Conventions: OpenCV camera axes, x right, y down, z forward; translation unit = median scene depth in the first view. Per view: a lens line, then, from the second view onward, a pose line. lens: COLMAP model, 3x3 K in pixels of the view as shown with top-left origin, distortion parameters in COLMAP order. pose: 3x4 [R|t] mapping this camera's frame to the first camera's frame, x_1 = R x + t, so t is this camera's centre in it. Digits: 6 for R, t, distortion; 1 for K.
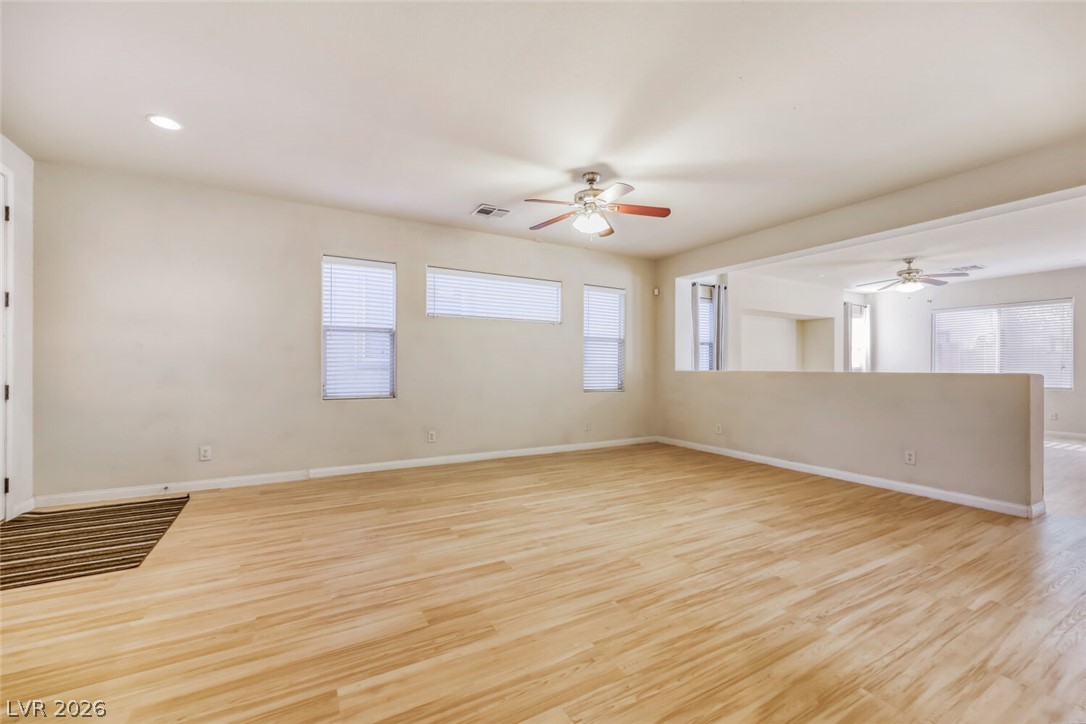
lens RADIAL K [[441.0, 0, 536.6], [0, 441.0, 364.8], [0, 0, 1]] dist [-0.001156, 0.000227]
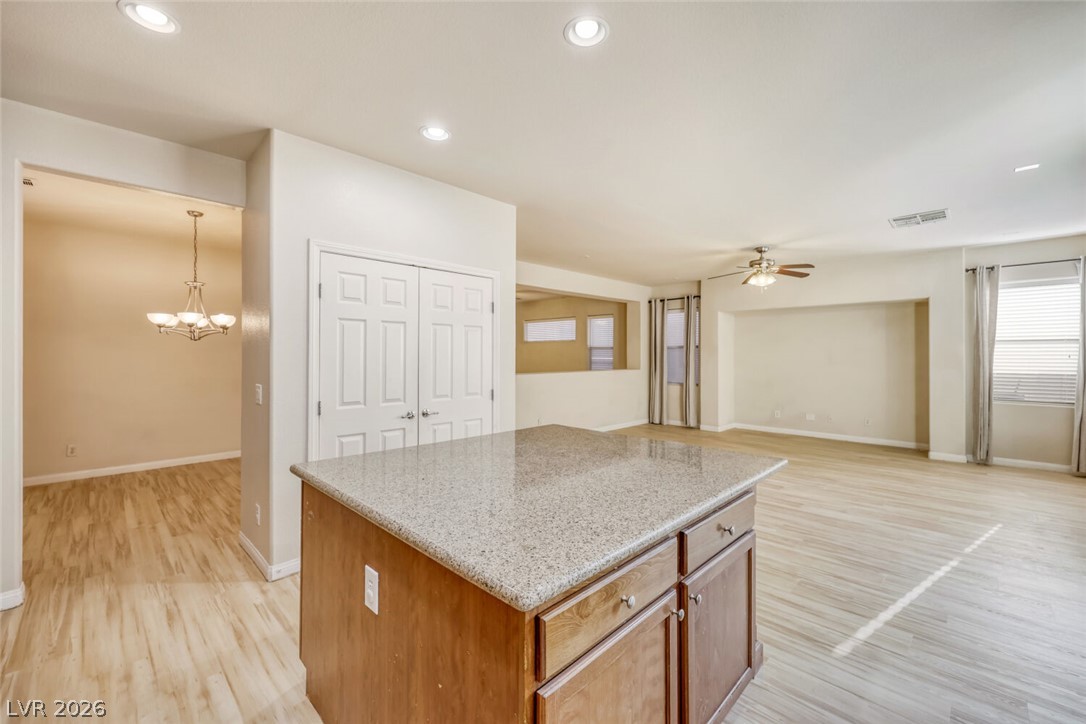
lens RADIAL K [[441.0, 0, 547.3], [0, 441.0, 353.6], [0, 0, 1]] dist [-0.001156, 0.000227]
pose [[0.281639, -0.005899, -0.959502, 2.873715], [0.006209, 0.999971, -0.004325, -0.057009], [0.959500, -0.004739, 0.281668, 0.662596]]
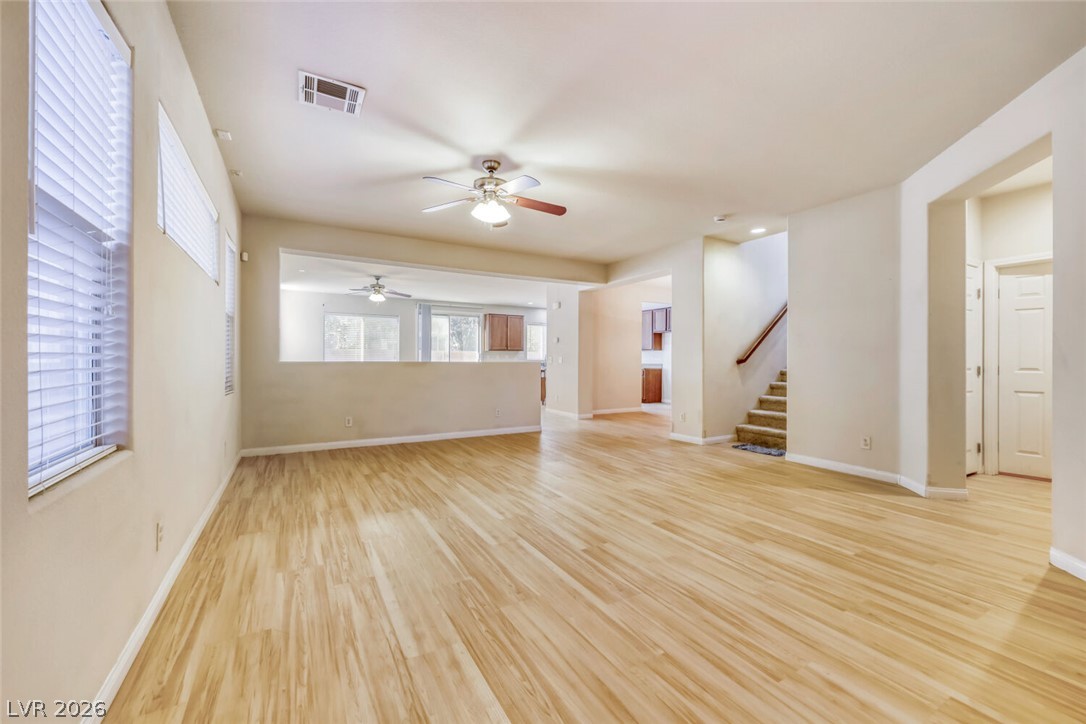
lens RADIAL K [[441.0, 0, 545.8], [0, 441.0, 354.8], [0, 0, 1]] dist [-0.001156, 0.000227]
pose [[-0.016888, 0.008540, 0.999821, -0.911461], [-0.010033, 0.999912, -0.008711, 0.004413], [-0.999807, -0.010178, -0.016800, 0.951060]]
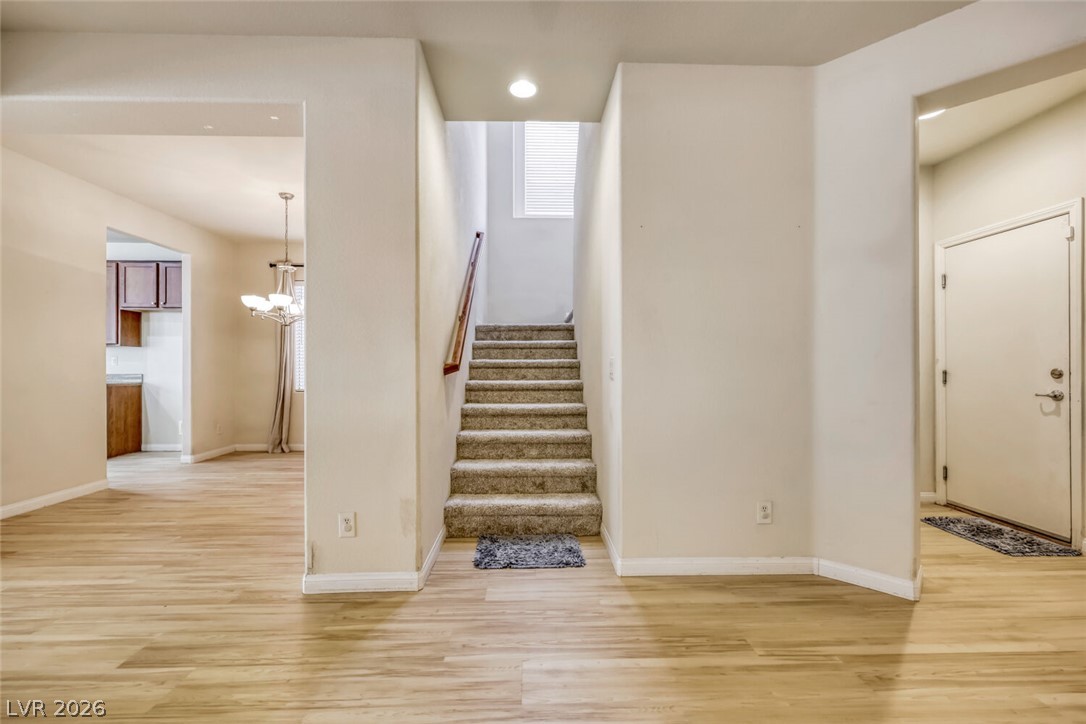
lens RADIAL K [[441.0, 0, 539.2], [0, 441.0, 370.5], [0, 0, 1]] dist [-0.001156, 0.000227]
pose [[-0.889230, -0.007319, 0.457402, 0.279561], [-0.005699, 0.999972, 0.004921, 0.005086], [-0.457425, 0.001770, -0.889246, 0.815810]]
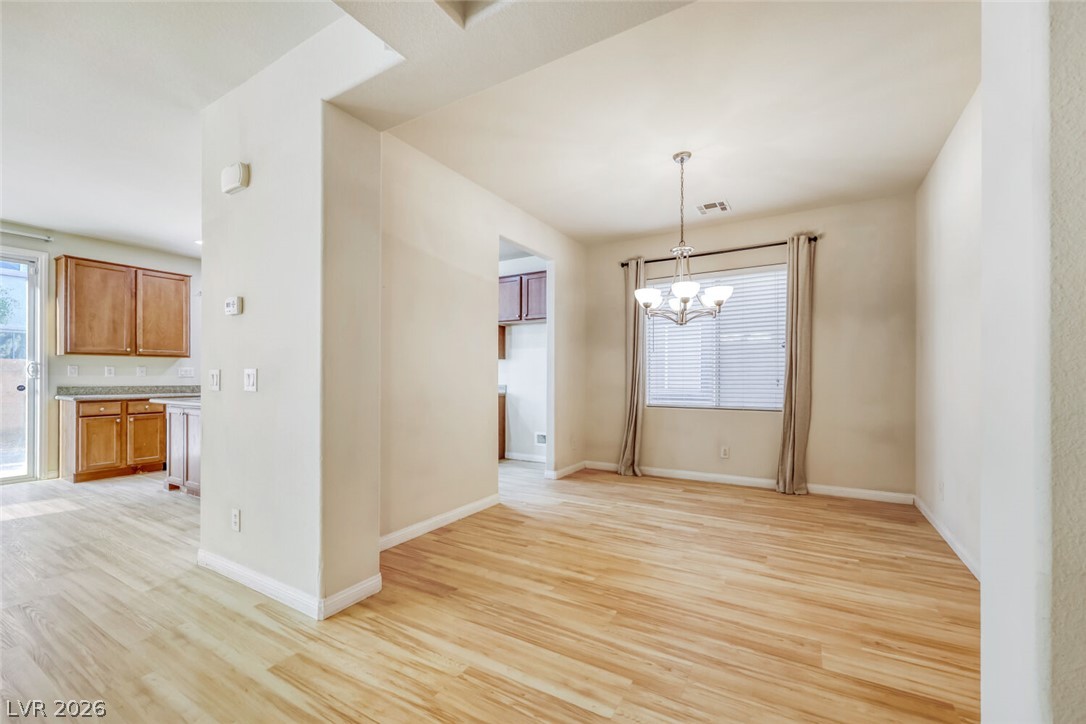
lens RADIAL K [[441.0, 0, 546.2], [0, 441.0, 376.6], [0, 0, 1]] dist [-0.001156, 0.000227]
pose [[-0.510938, -0.001678, 0.859616, 0.786263], [-0.007757, 0.999966, -0.002659, 0.006362], [-0.859583, -0.008027, -0.510934, 0.780289]]
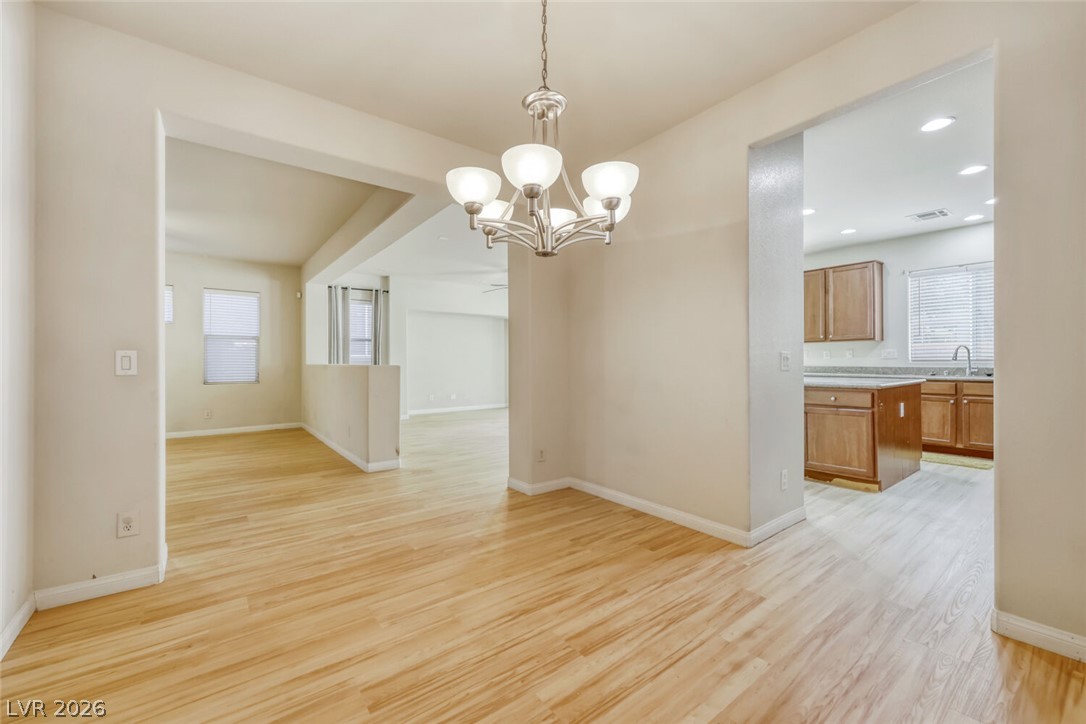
lens RADIAL K [[441.0, 0, 540.6], [0, 441.0, 358.2], [0, 0, 1]] dist [-0.001156, 0.000227]
pose [[0.989471, -0.007426, 0.144539, 1.359075], [0.007396, 0.999972, 0.000745, 0.001573], [-0.144541, 0.000332, 0.989499, -0.383254]]
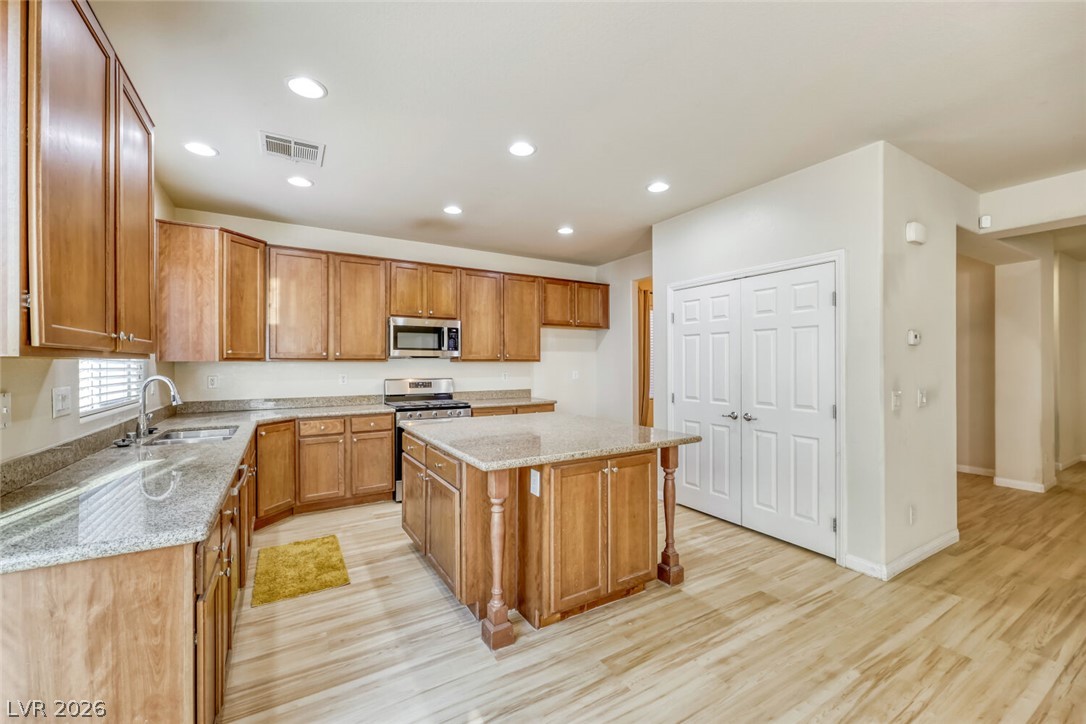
lens RADIAL K [[441.0, 0, 543.2], [0, 441.0, 359.9], [0, 0, 1]] dist [-0.001156, 0.000227]
pose [[-0.999453, 0.000347, -0.033063, 2.371269], [0.000793, 0.999909, -0.013471, -0.049205], [0.033055, -0.013490, -0.999362, 1.664937]]
